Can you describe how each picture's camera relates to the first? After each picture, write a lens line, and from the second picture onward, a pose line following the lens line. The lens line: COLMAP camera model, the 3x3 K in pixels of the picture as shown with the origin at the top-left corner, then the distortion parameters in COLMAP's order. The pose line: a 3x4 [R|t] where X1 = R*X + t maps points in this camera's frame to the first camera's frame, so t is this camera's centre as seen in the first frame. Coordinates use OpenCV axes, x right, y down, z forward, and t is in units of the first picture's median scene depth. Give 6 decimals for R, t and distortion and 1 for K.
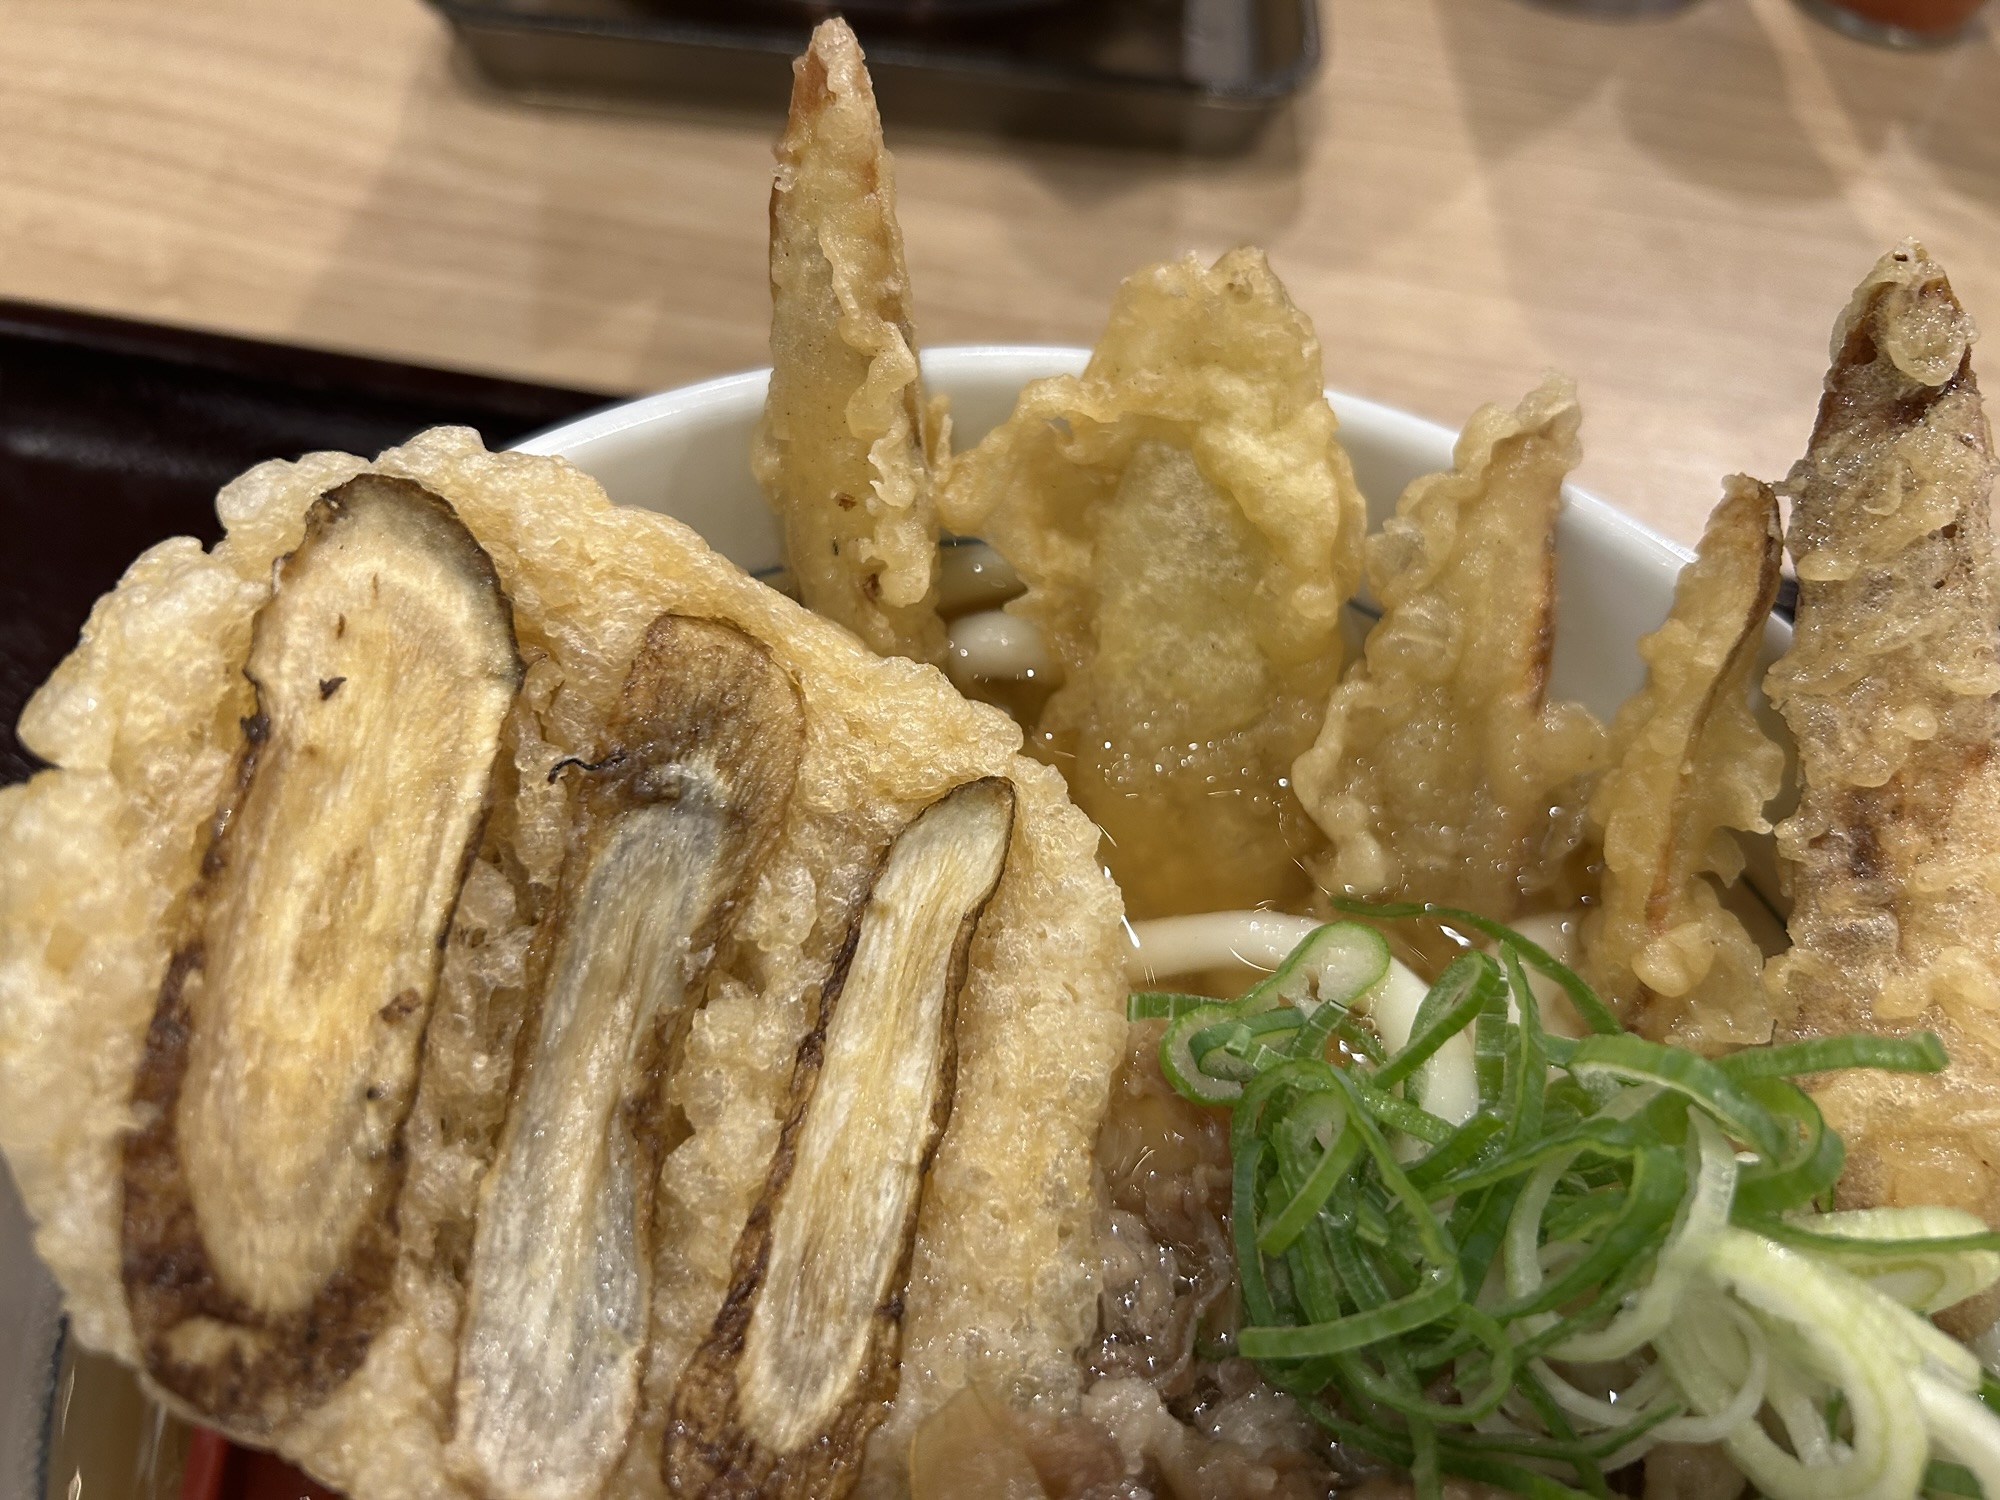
lens RADIAL K [[1547.8, 0, 1005.5], [0, 1547.8, 693.5], [0, 0, 1]] dist [0.070472, -0.147905]
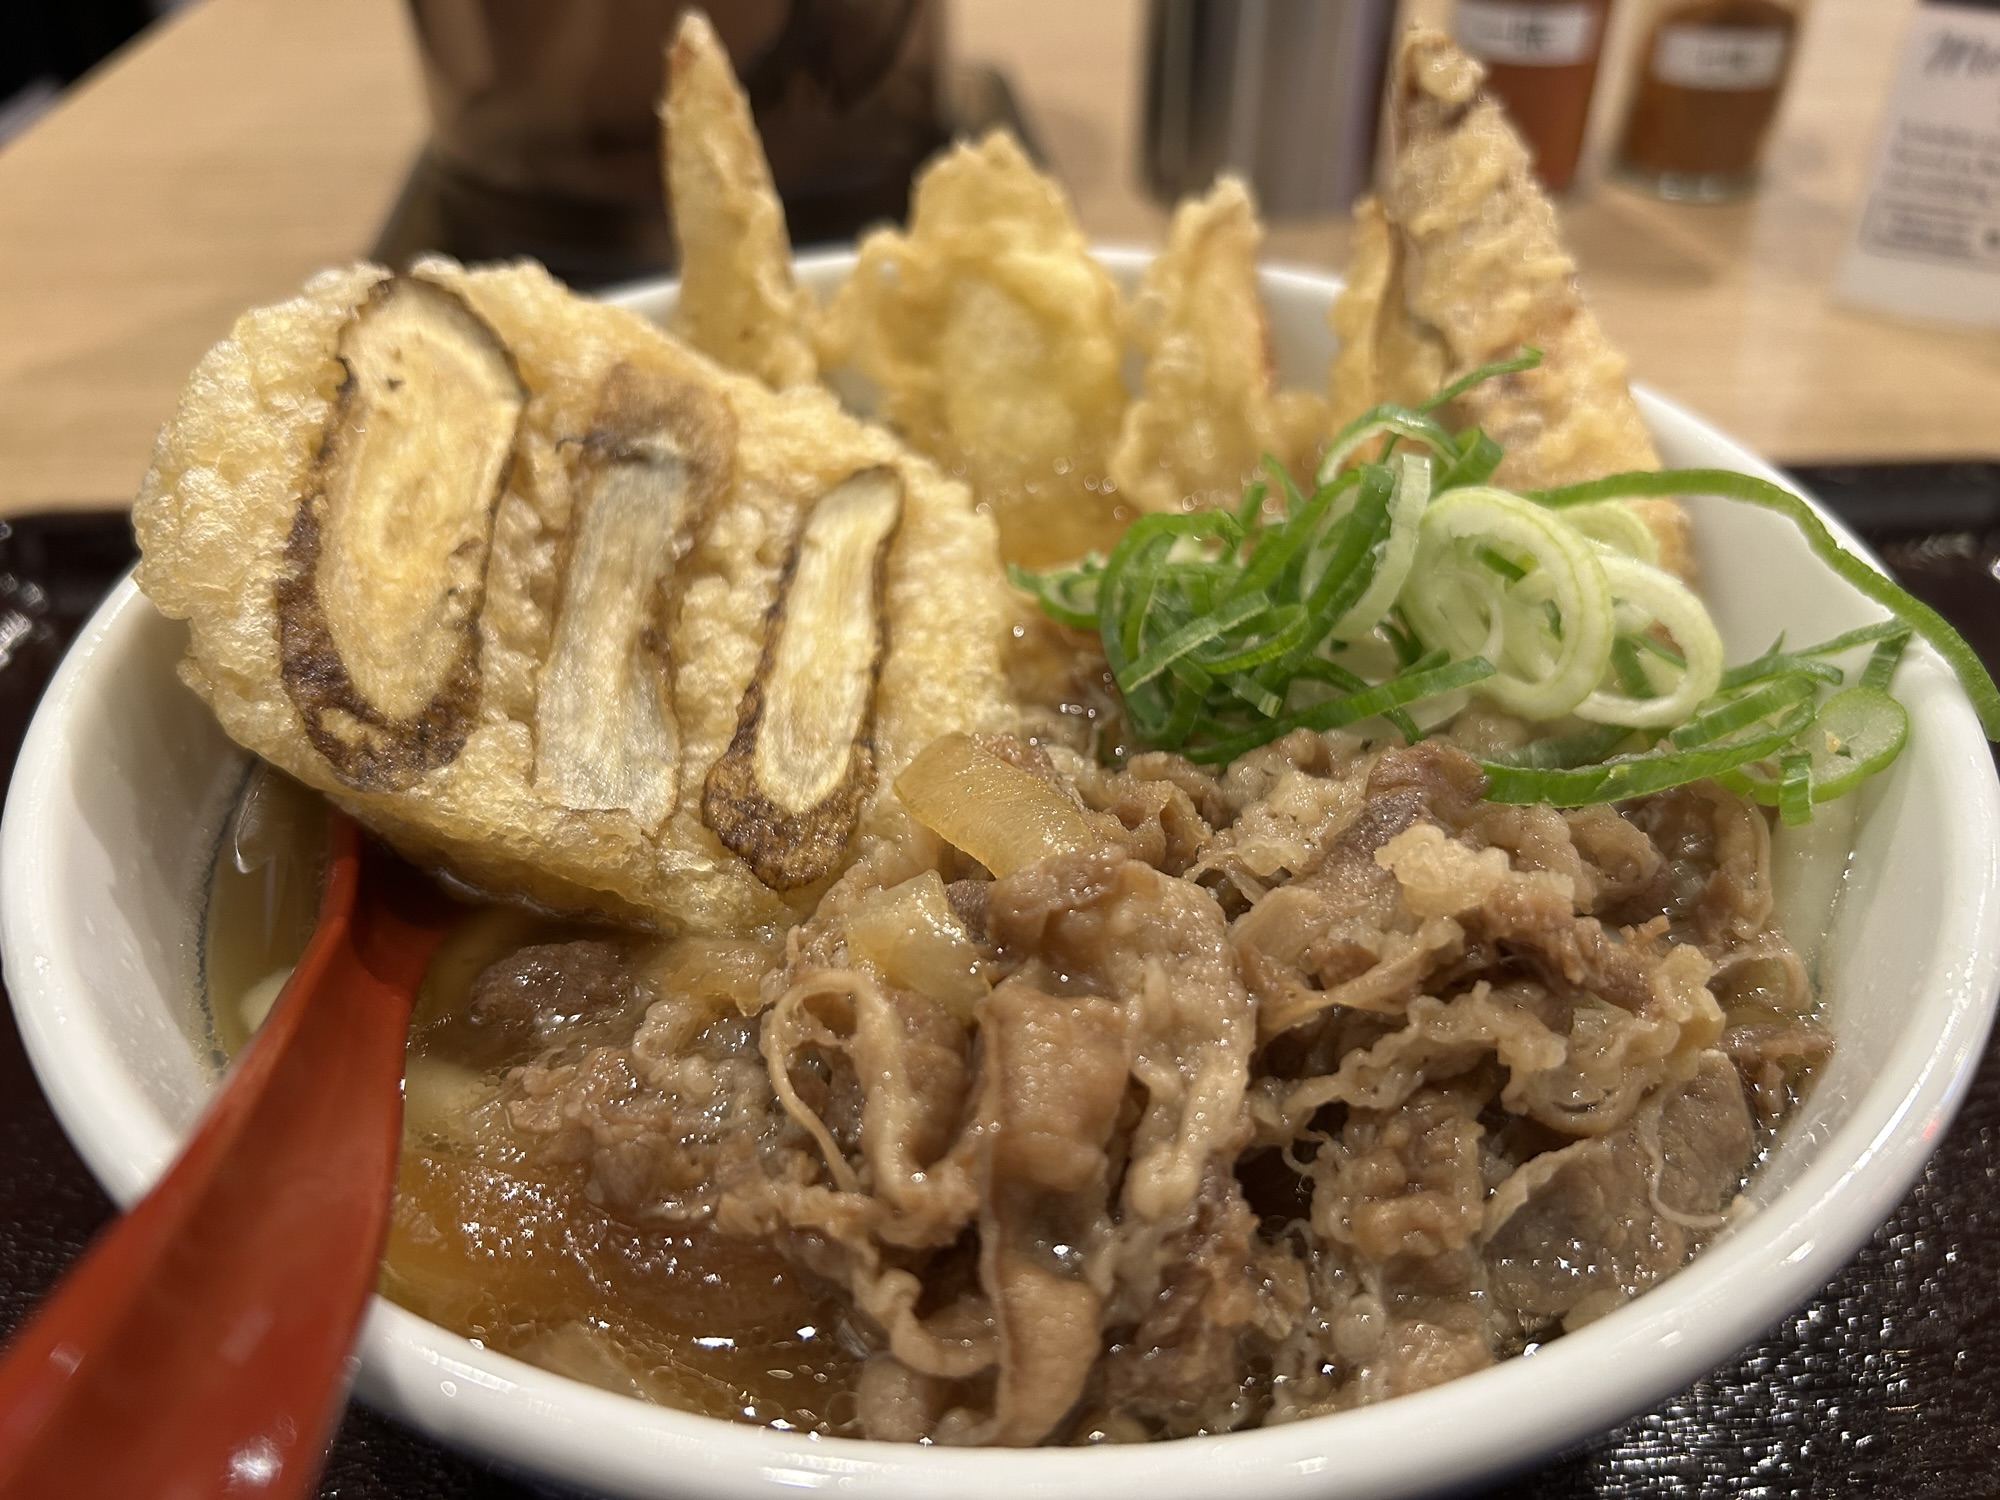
lens RADIAL K [[1564.9, 0, 1000.0], [0, 1564.9, 750.0], [0, 0, 1]] dist [0.048455, -0.153275]
pose [[0.982057, -0.172021, 0.077279, -0.060352], [0.187589, 0.933107, -0.306793, 0.774836], [-0.019335, 0.315785, 0.948634, -0.222237]]
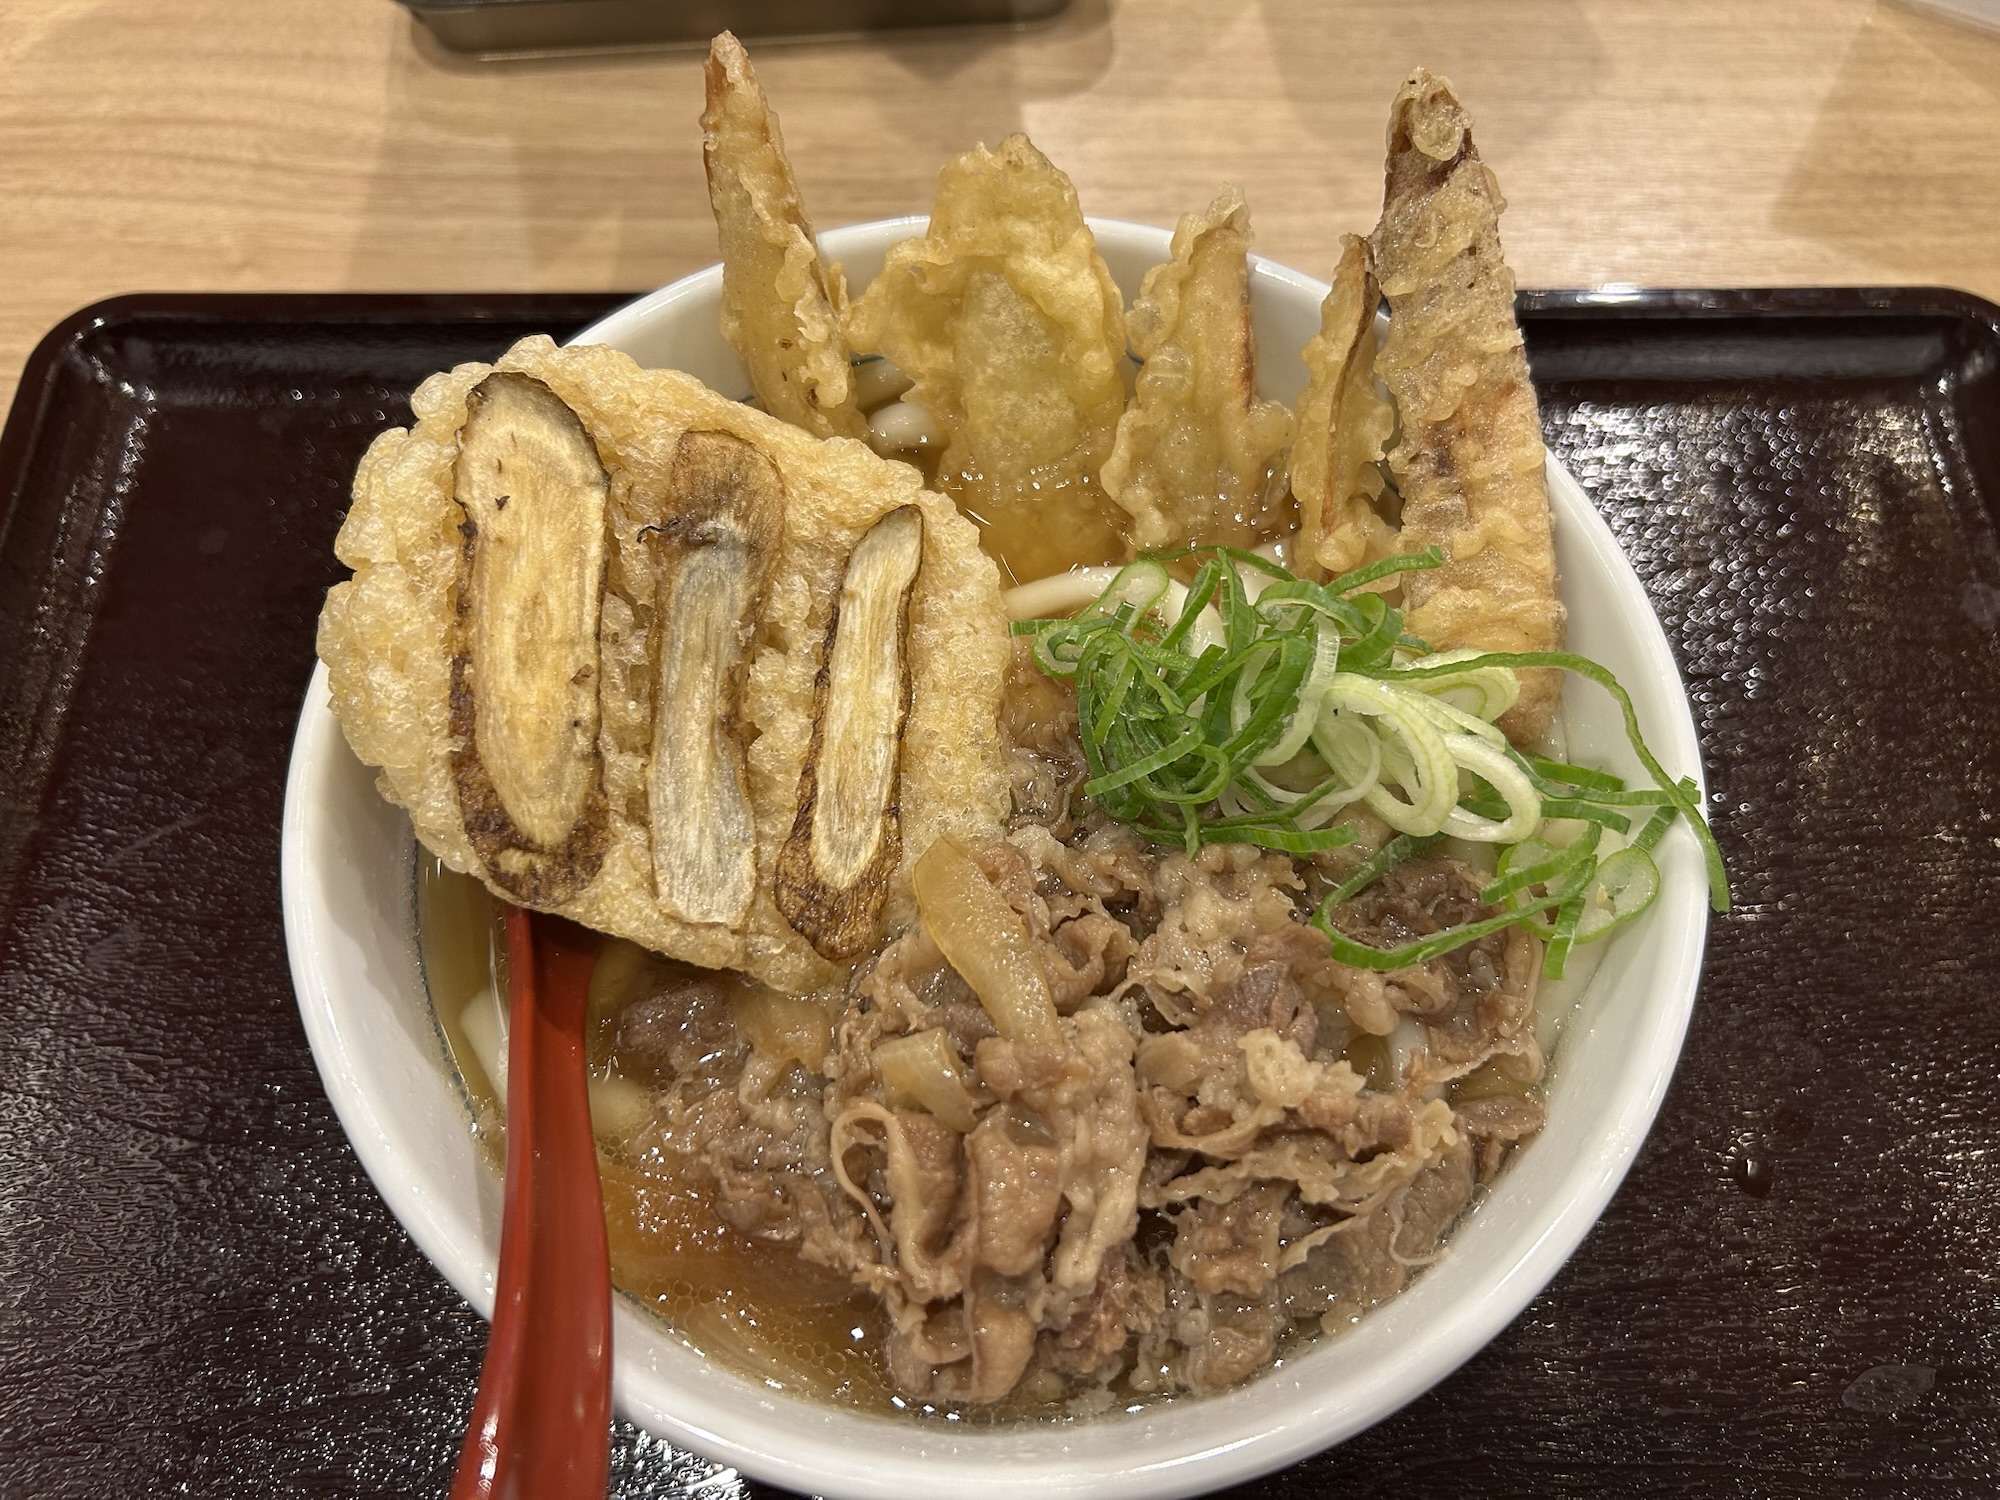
lens RADIAL K [[1547.8, 0, 1005.5], [0, 1547.8, 693.5], [0, 0, 1]] dist [0.070472, -0.147905]
pose [[0.987508, -0.157279, -0.009592, 0.082566], [0.157369, 0.981334, 0.110541, 0.091446], [-0.007973, -0.110669, 0.993825, -0.651866]]
